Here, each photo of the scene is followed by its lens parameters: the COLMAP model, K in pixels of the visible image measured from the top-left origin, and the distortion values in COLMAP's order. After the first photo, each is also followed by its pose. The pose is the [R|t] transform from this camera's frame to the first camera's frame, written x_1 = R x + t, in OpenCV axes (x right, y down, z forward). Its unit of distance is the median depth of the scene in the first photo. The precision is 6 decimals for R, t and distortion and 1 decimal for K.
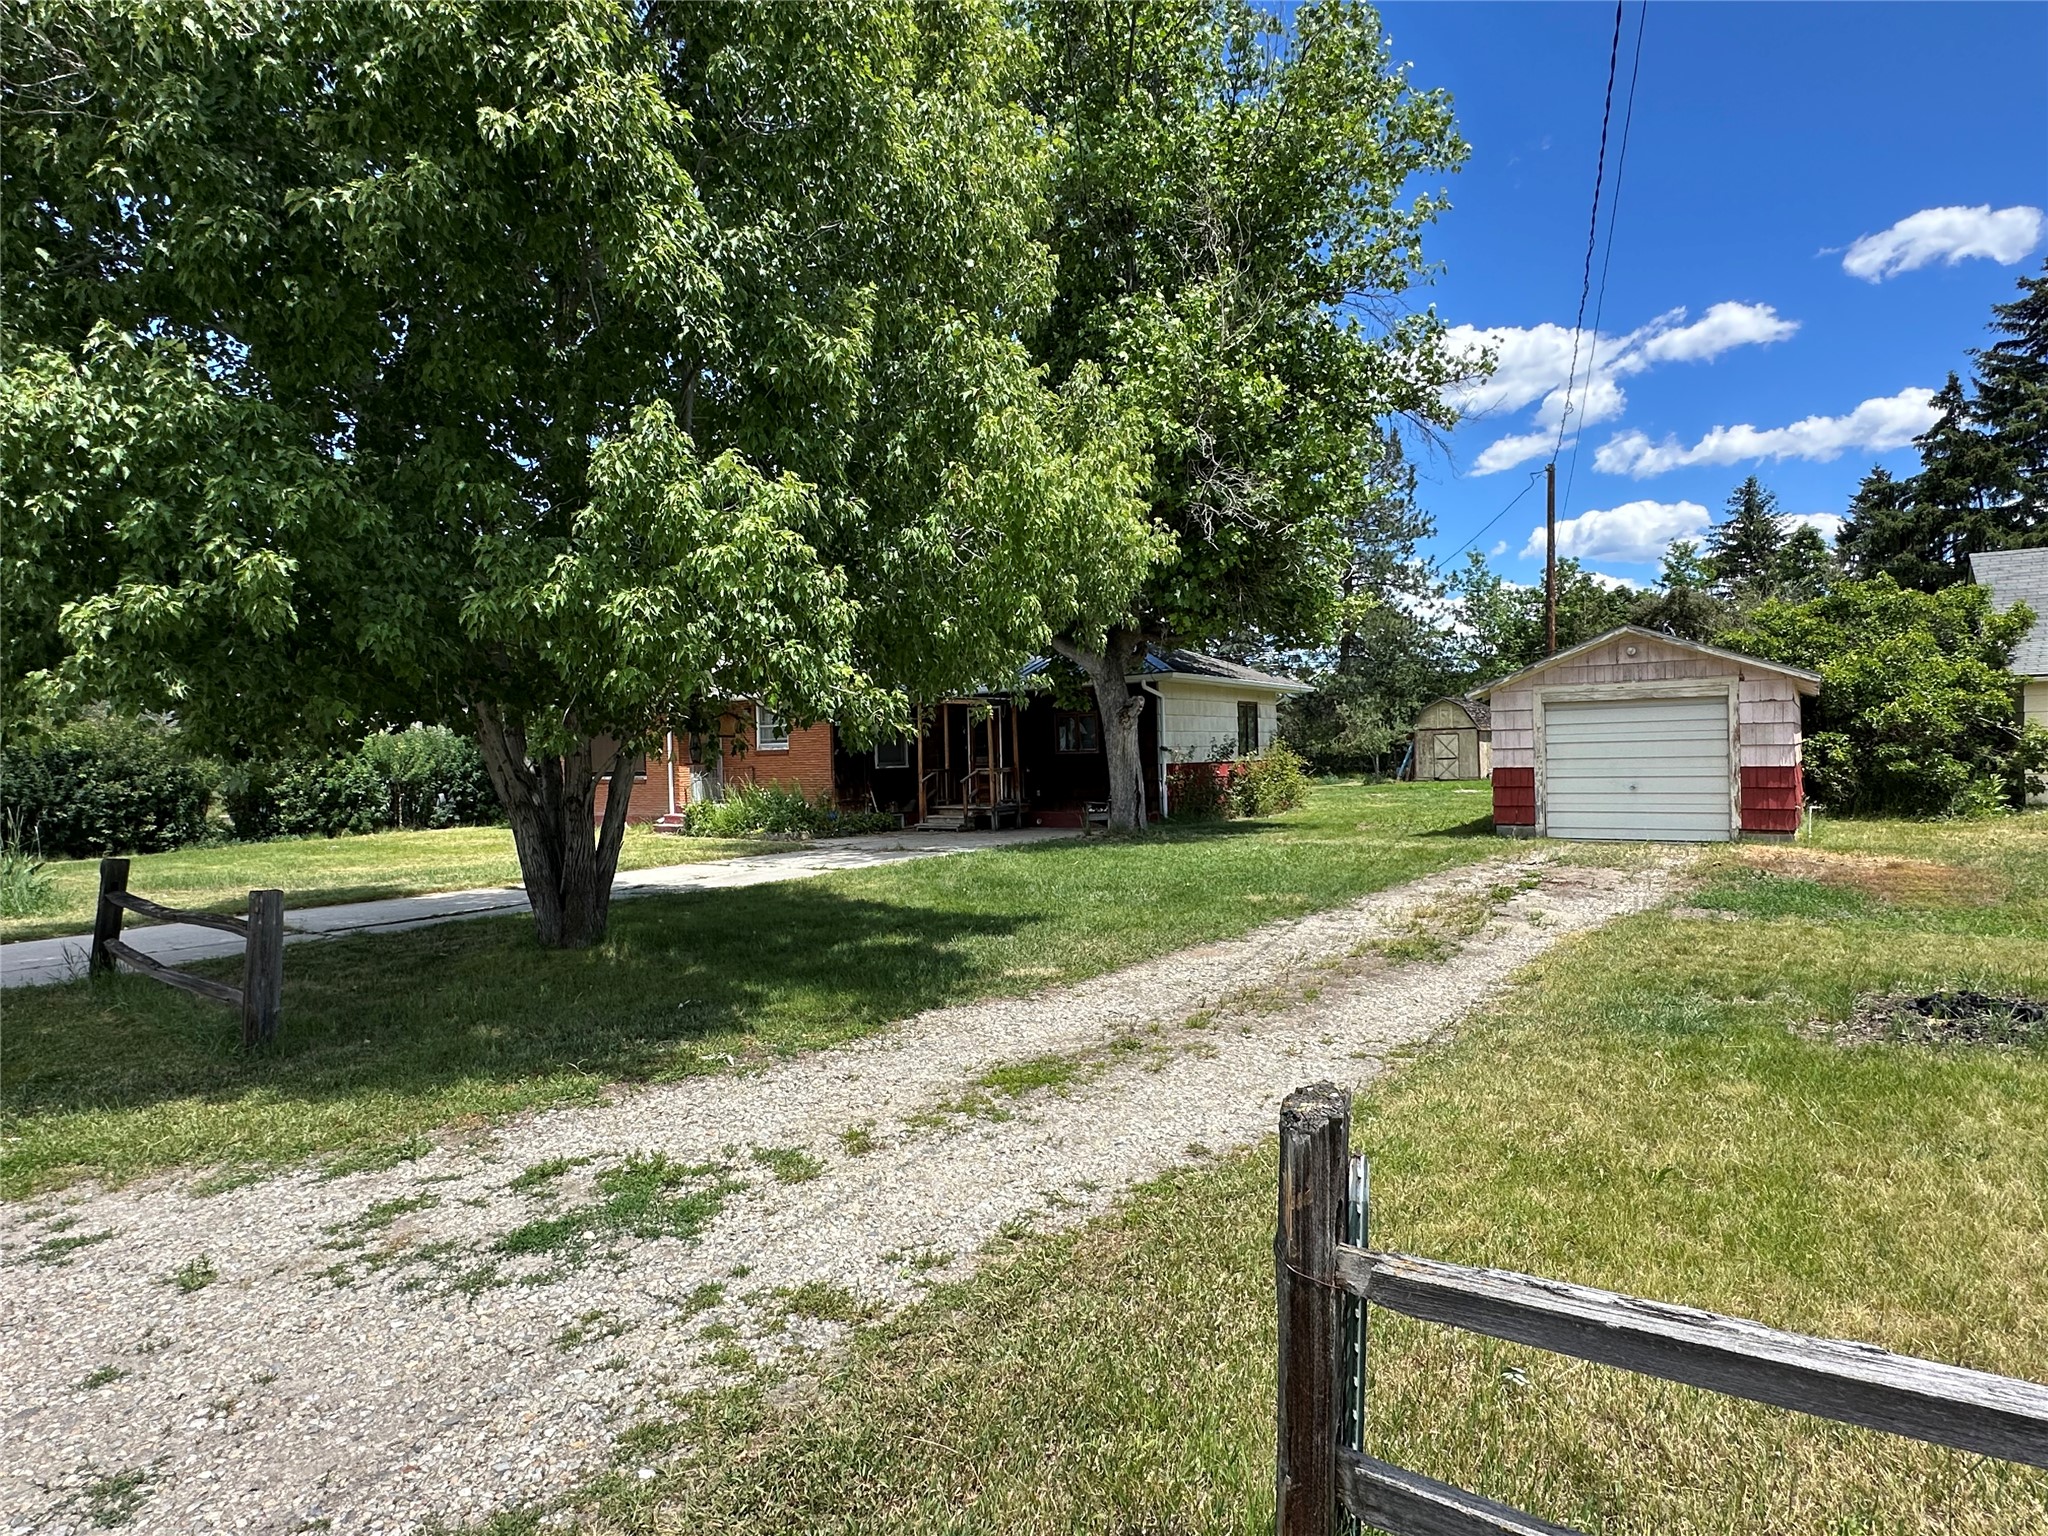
lens RADIAL K [[1090.8, 0, 1016.9], [0, 1090.8, 733.6], [0, 0, 1]] dist [-0.001905, -0.000677]
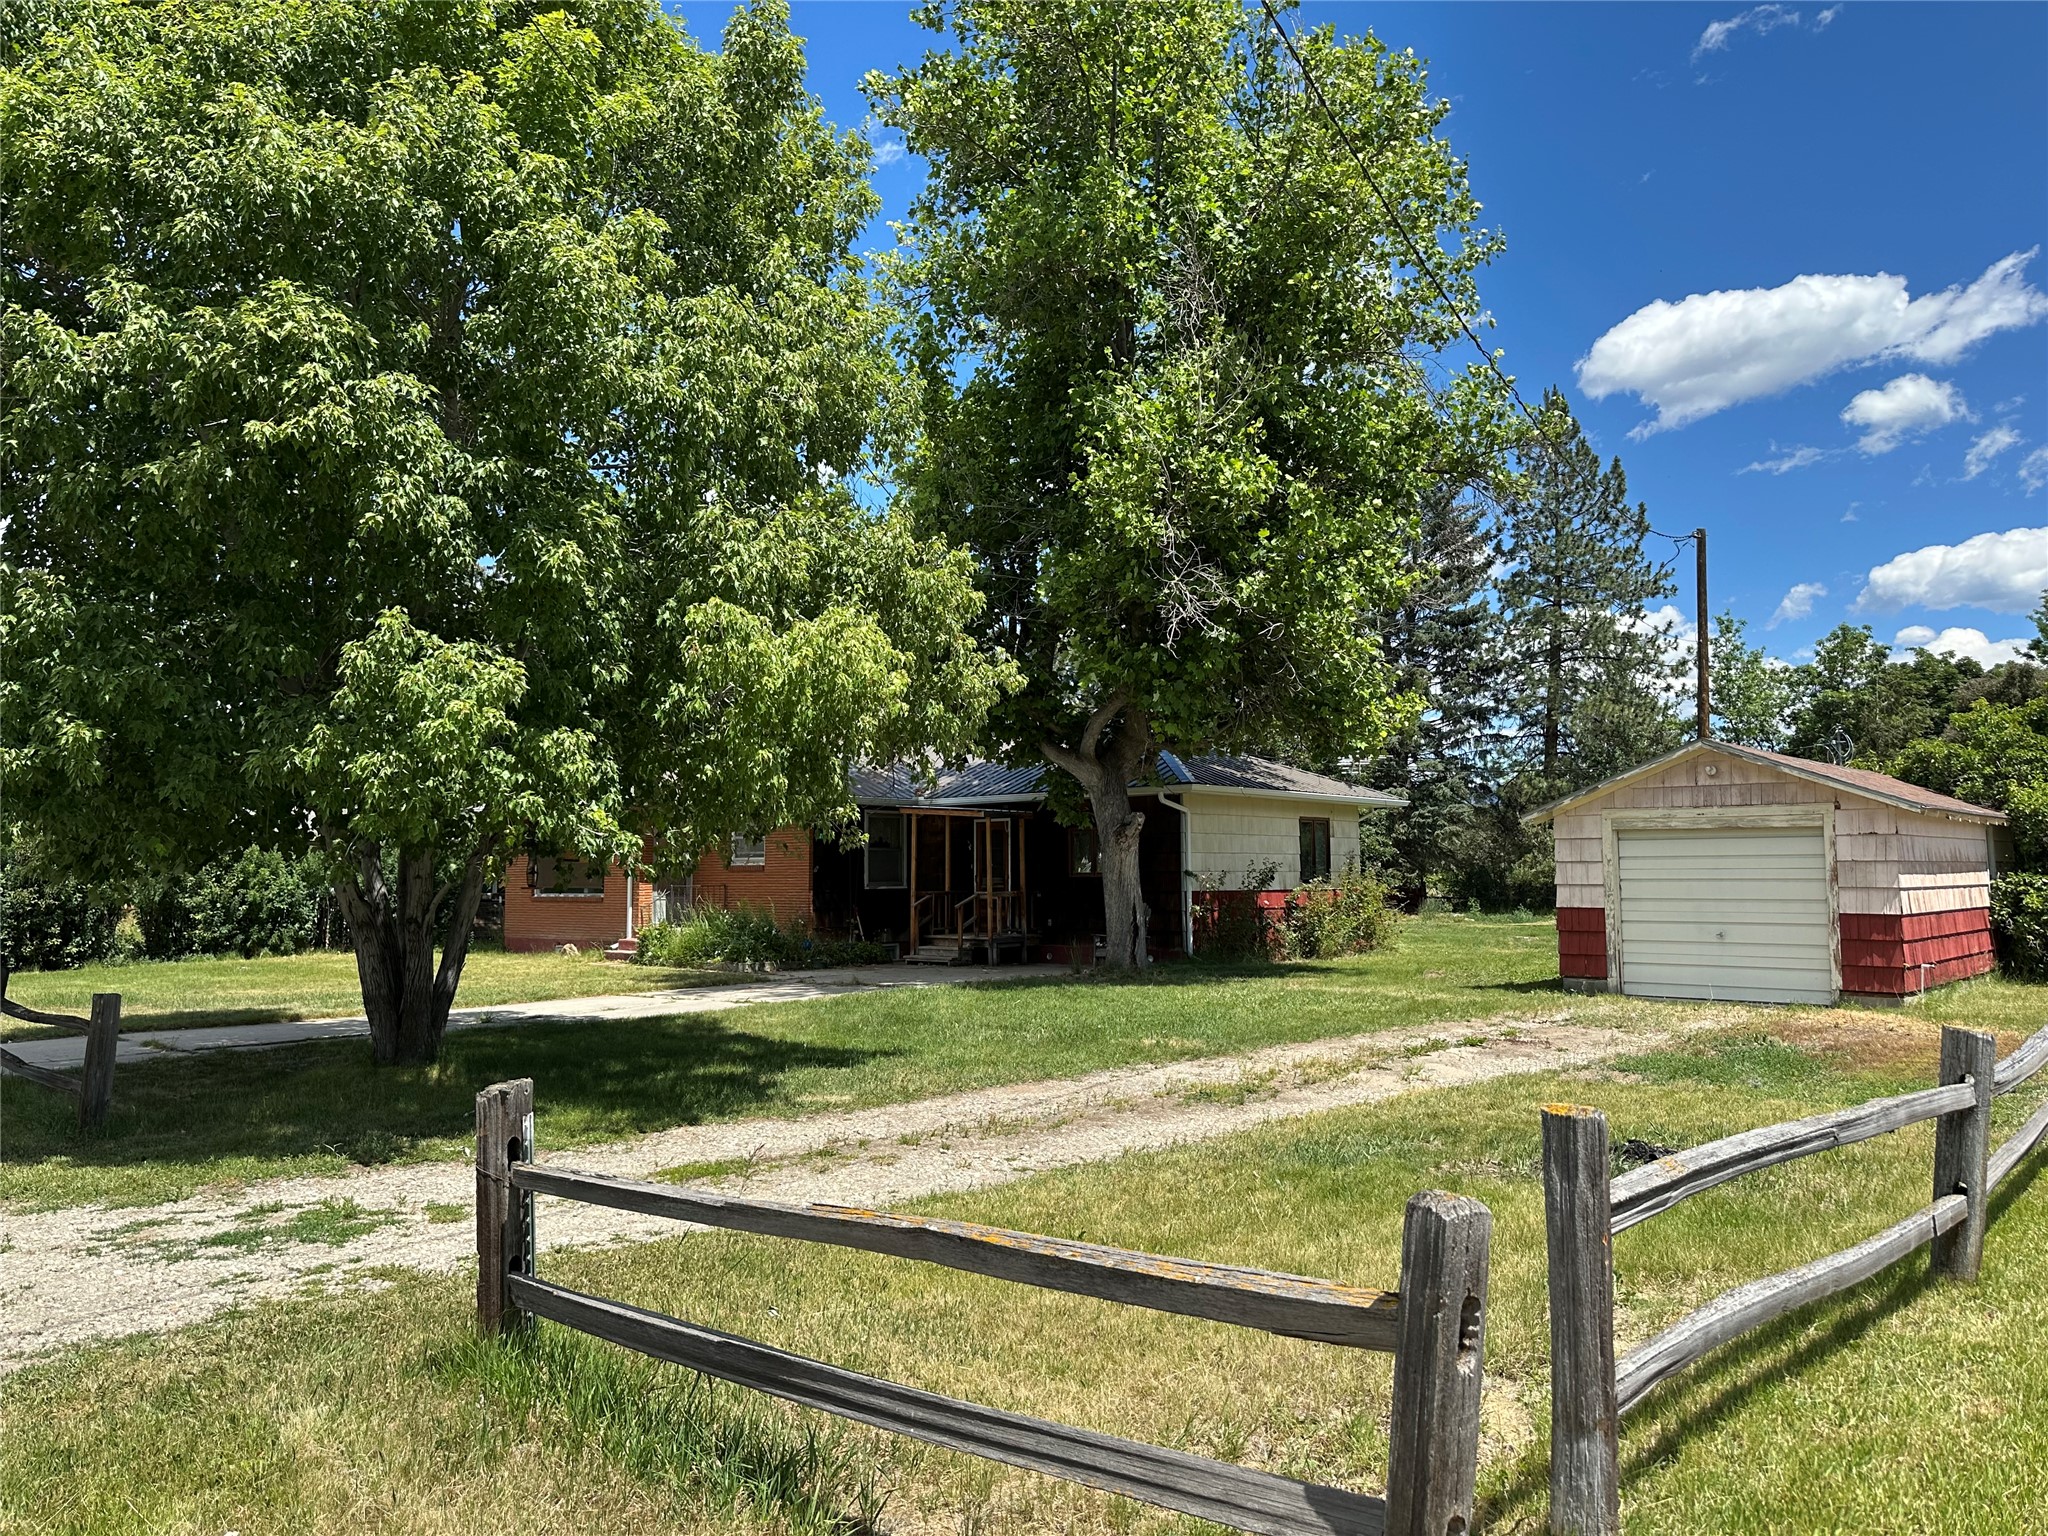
lens RADIAL K [[1538.5, 0, 1093.0], [0, 1538.5, 723.6], [0, 0, 1]] dist [0.089842, -0.105313]
pose [[0.994192, 0.010099, -0.107147, 0.196185], [-0.017951, 0.997202, -0.072572, -0.014562], [0.106114, 0.074074, 0.991591, -0.207871]]
